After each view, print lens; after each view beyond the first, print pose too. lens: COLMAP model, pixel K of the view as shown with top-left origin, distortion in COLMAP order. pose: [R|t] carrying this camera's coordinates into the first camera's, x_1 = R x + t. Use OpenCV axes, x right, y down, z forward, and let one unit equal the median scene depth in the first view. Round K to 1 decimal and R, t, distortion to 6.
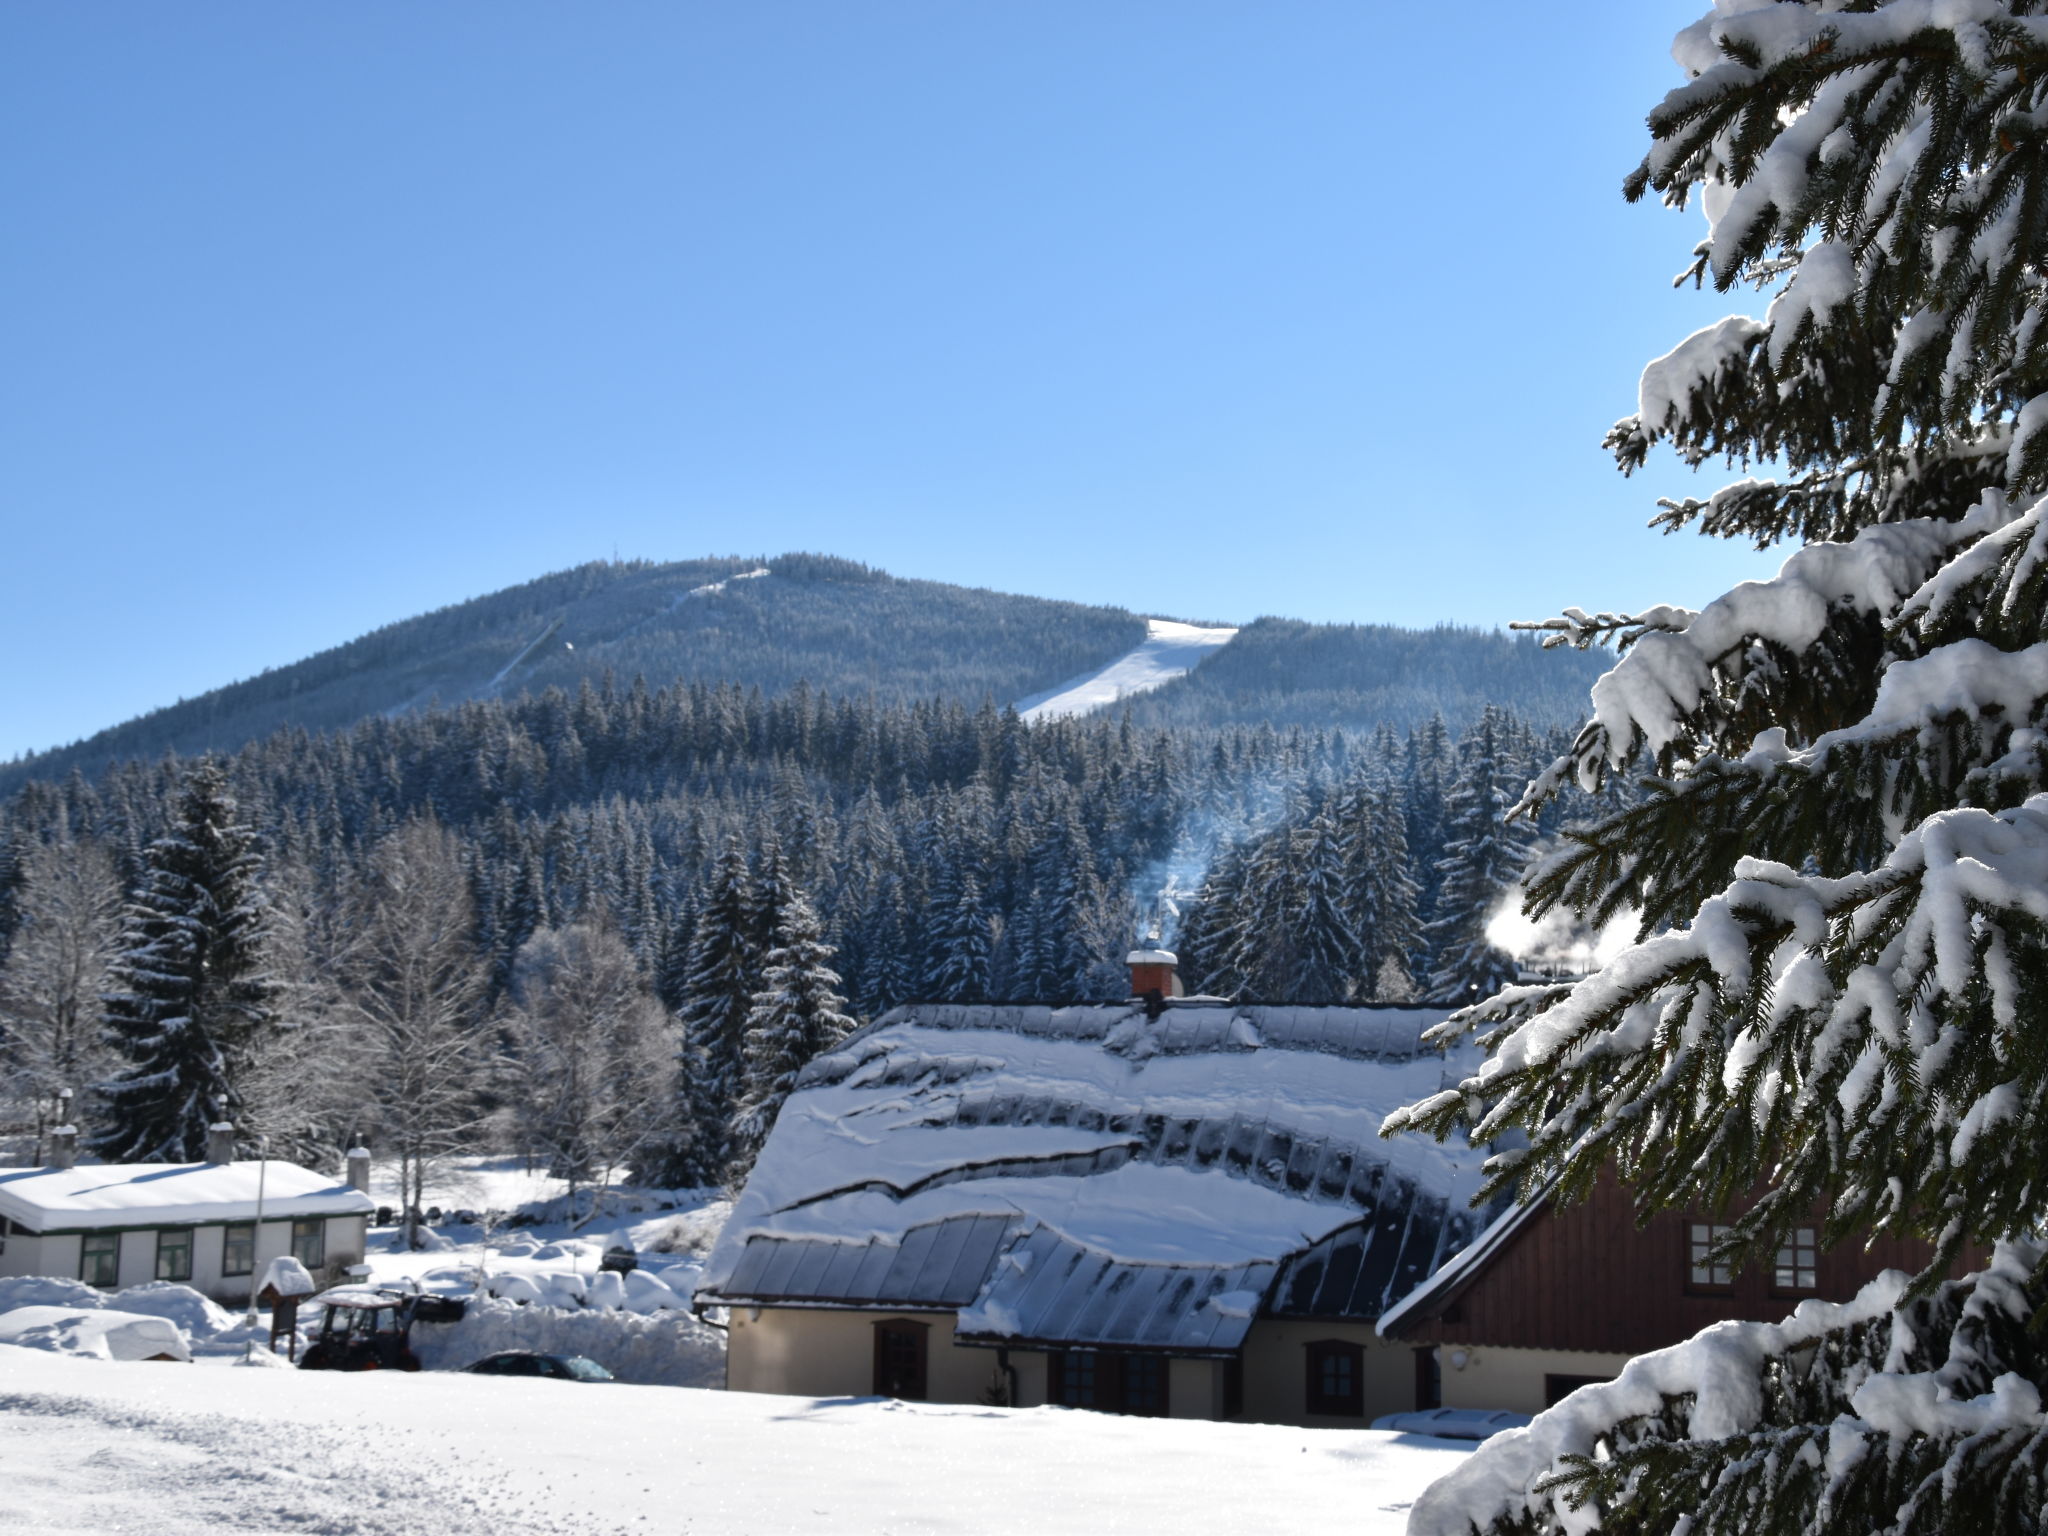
lens RADIAL K [[2216.2, 0, 1024.0], [0, 2216.2, 768.0], [0, 0, 1]] dist [0.001266, -0.002838]
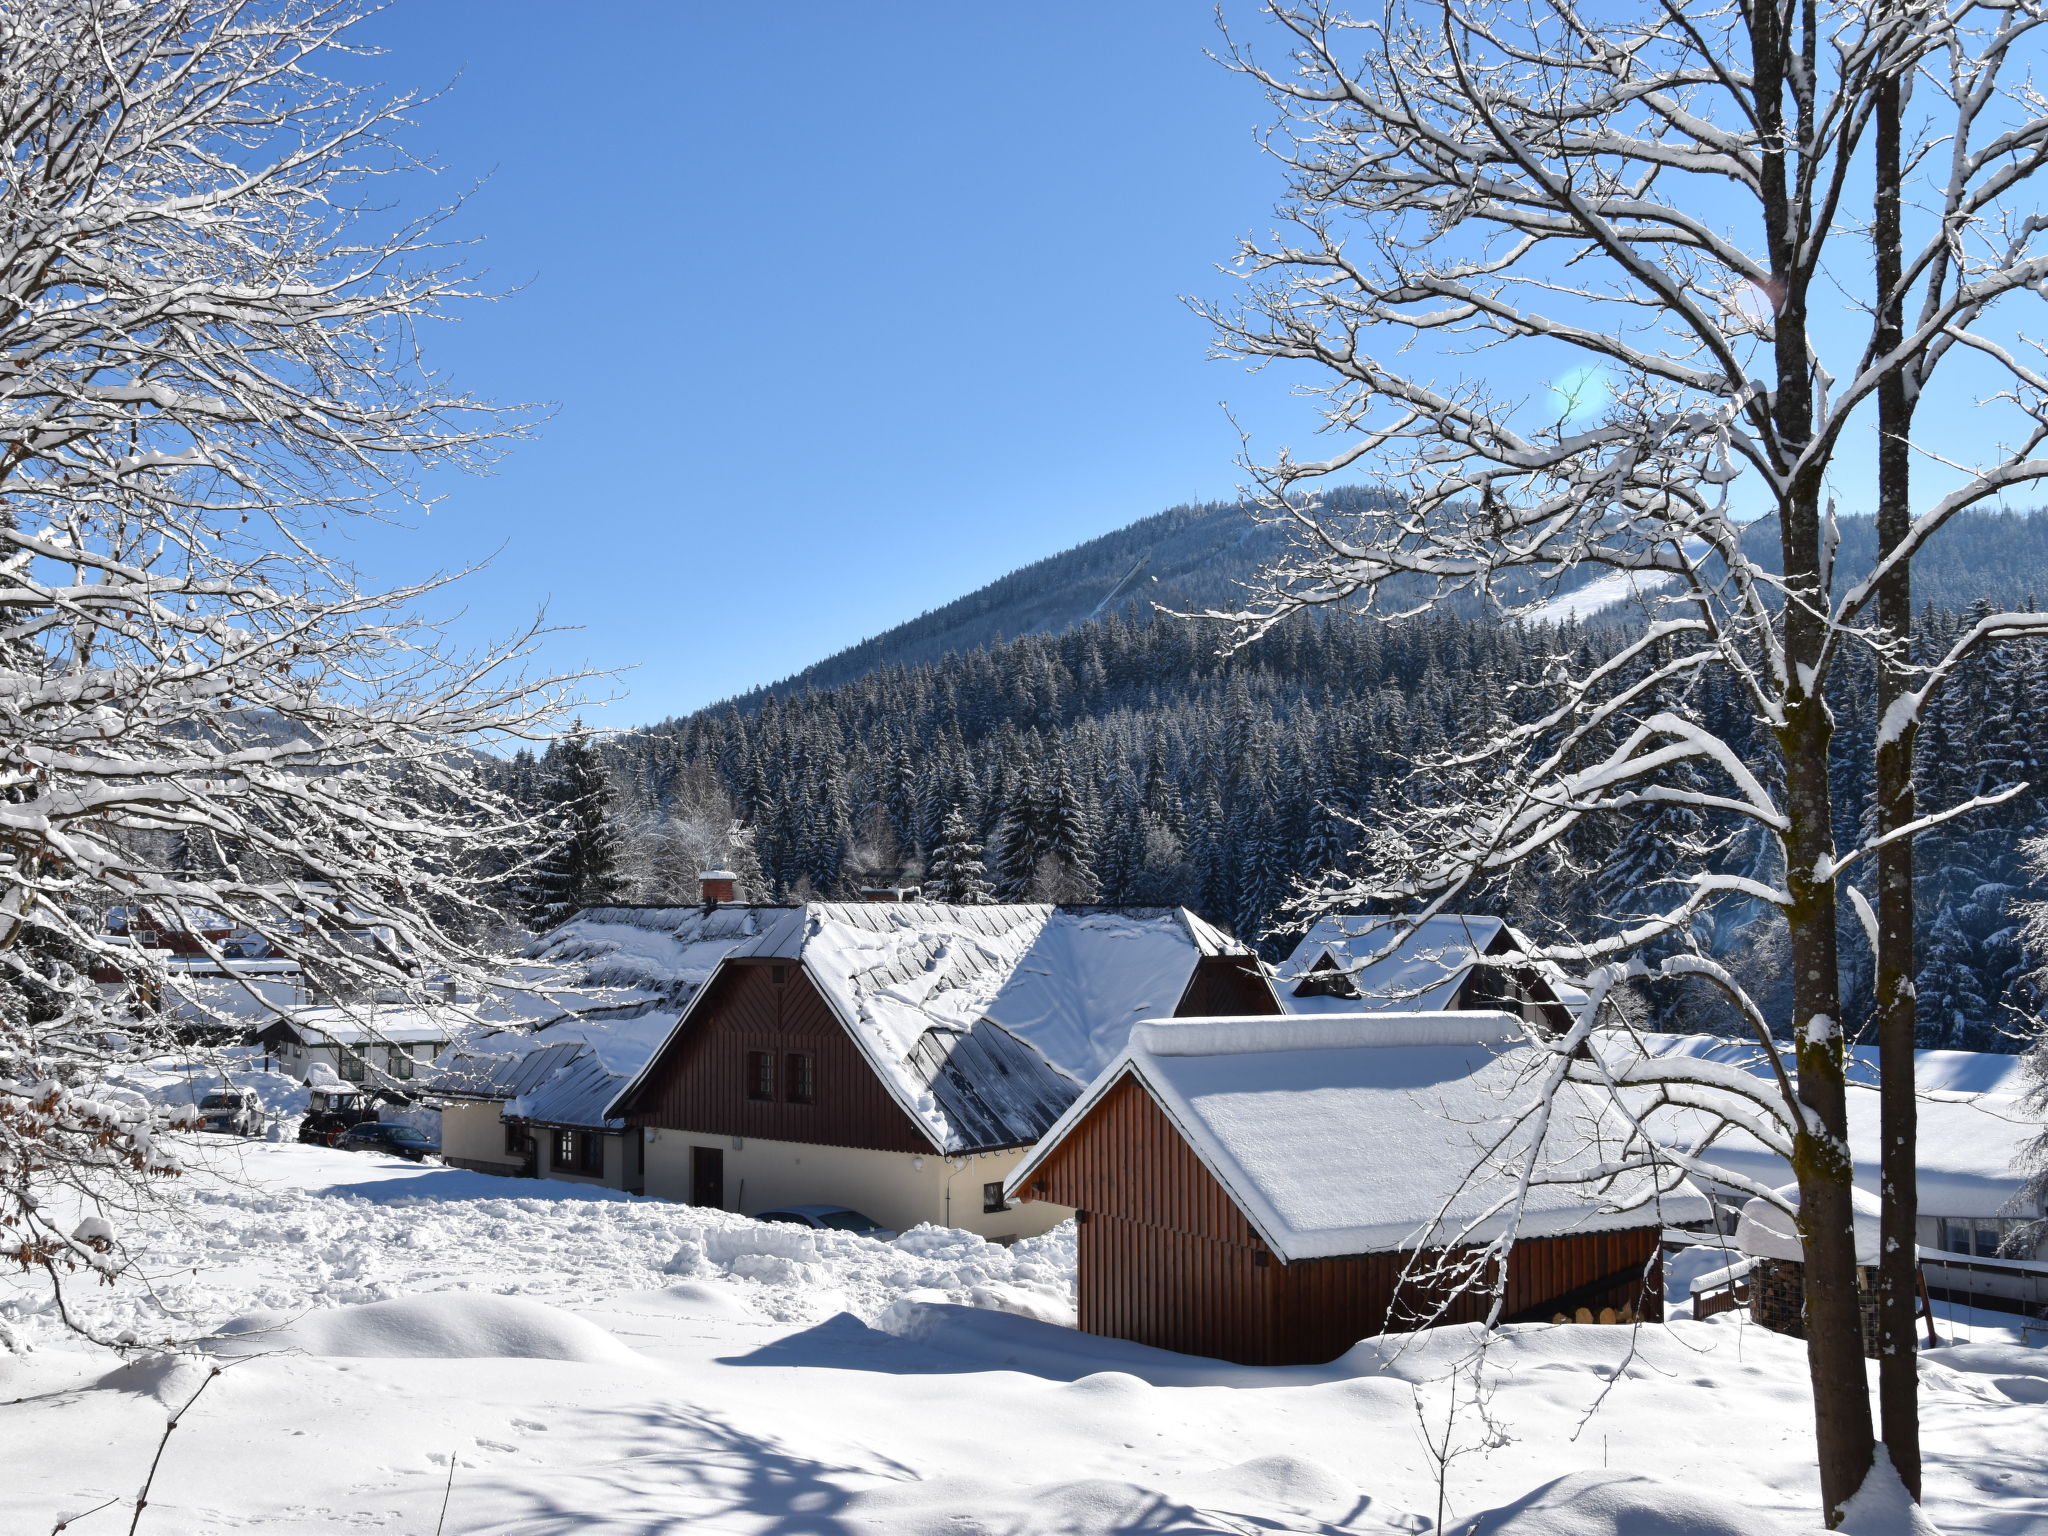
lens RADIAL K [[1899.6, 0, 1024.0], [0, 1899.6, 768.0], [0, 0, 1]] dist [-0.166589, 0.181427]
pose [[0.951032, -0.032851, -0.307342, 0.101228], [0.048970, 0.997791, 0.044882, -0.005152], [0.305189, -0.057735, 0.950540, -0.021522]]
